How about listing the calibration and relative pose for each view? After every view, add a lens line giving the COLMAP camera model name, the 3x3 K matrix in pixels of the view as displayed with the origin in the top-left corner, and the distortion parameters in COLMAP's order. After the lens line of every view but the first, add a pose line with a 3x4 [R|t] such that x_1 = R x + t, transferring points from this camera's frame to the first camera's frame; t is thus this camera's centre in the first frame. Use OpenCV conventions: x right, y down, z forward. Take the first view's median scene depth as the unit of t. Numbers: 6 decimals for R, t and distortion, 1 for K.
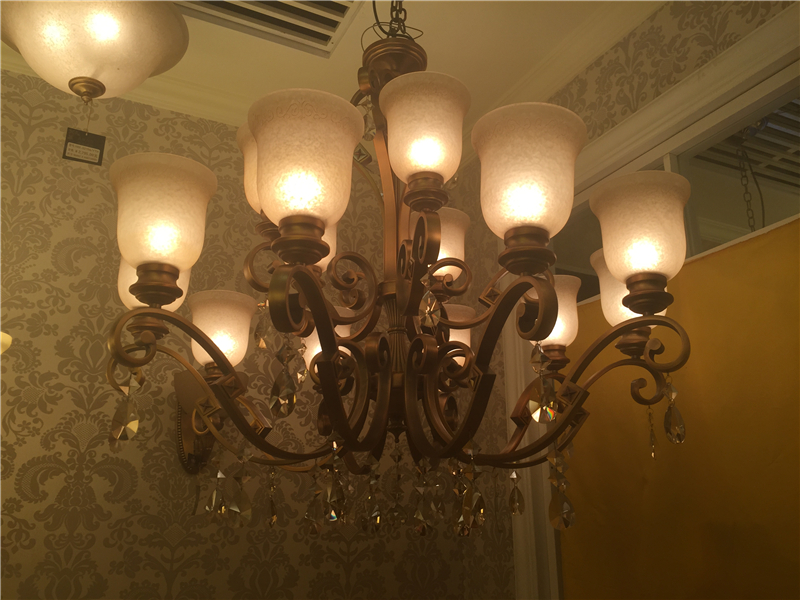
lens RADIAL K [[677.4, 0, 400.4], [0, 677.4, 300.9], [0, 0, 1]] dist [0.053457, -0.002821]
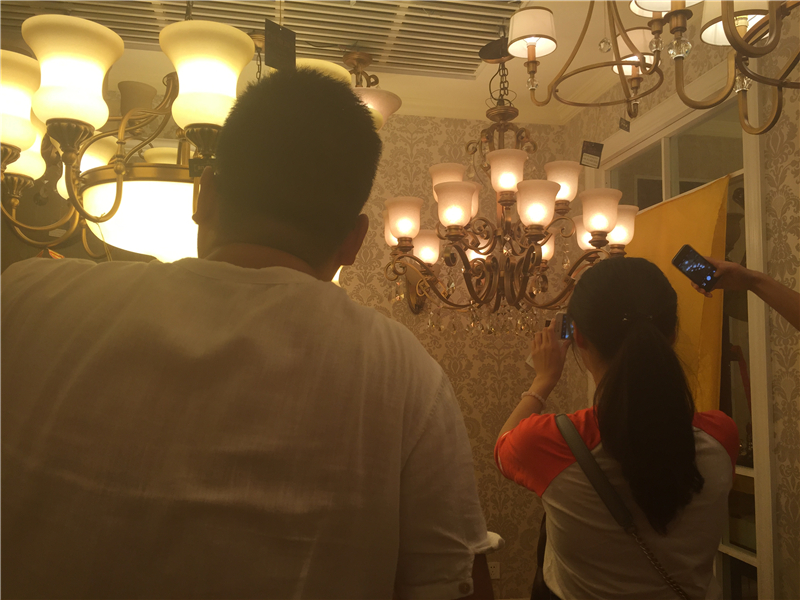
lens RADIAL K [[677.4, 0, 400.9], [0, 677.4, 300.3], [0, 0, 1]] dist [0.053457, -0.002821]
pose [[0.959994, -0.011472, -0.279785, 0.260807], [0.073269, 0.974642, 0.211434, -0.261436], [0.270264, -0.223475, 0.936491, -1.081916]]
